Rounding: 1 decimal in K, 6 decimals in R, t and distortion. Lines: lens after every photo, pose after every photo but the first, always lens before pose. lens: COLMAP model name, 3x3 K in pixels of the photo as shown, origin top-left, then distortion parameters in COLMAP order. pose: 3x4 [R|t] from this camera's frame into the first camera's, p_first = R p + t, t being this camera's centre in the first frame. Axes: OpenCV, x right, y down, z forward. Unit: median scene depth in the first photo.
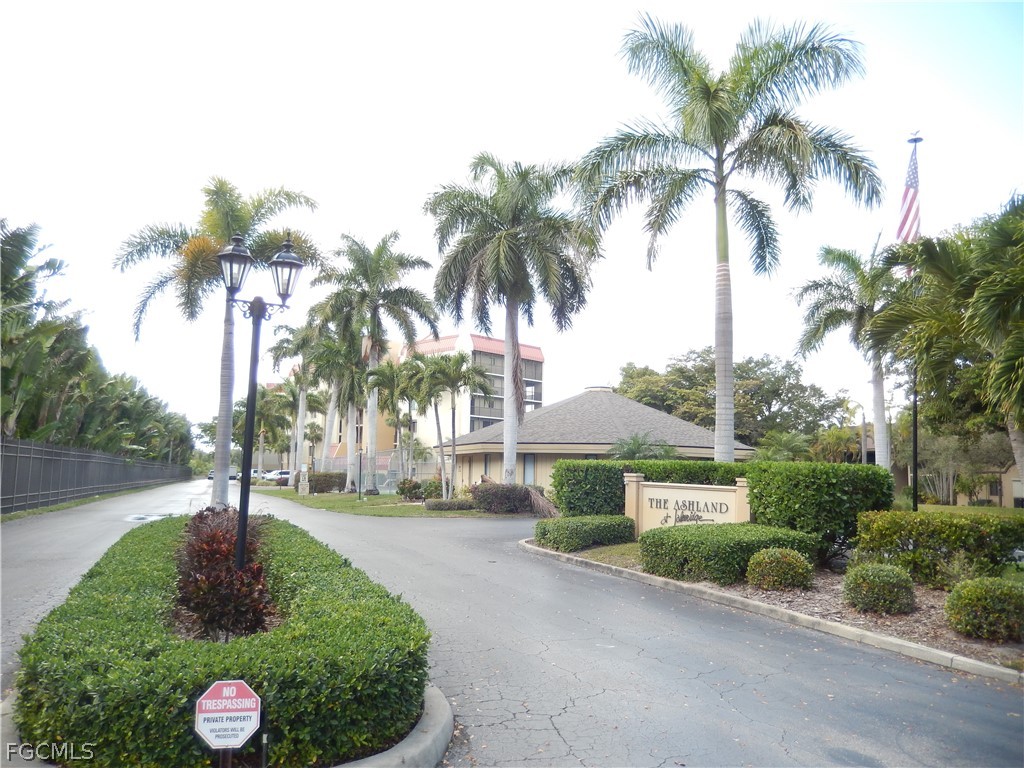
lens RADIAL K [[754.2, 0, 512.5], [0, 754.2, 384.8], [0, 0, 1]] dist [-0.018224, 0.007036]
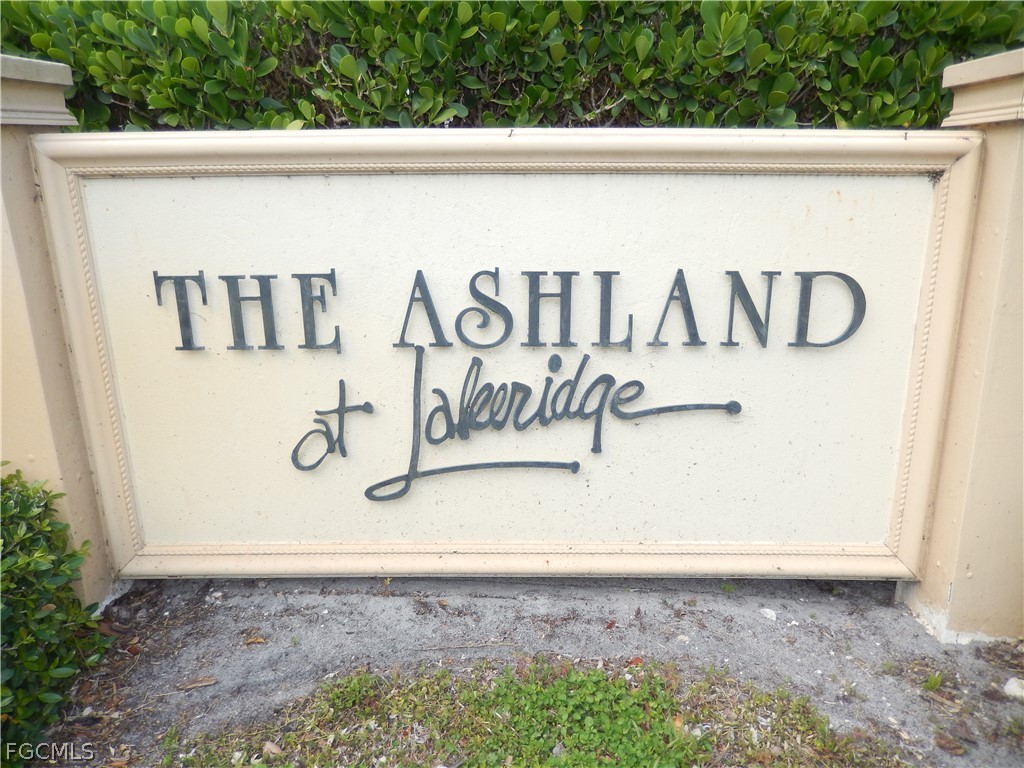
lens RADIAL K [[754.2, 0, 510.8], [0, 754.2, 385.0], [0, 0, 1]] dist [-0.018224, 0.007036]
pose [[0.734119, -0.223095, 0.641325, 0.148405], [-0.044731, 0.926544, 0.373517, 0.124652], [-0.677546, -0.302893, 0.670215, 0.907954]]
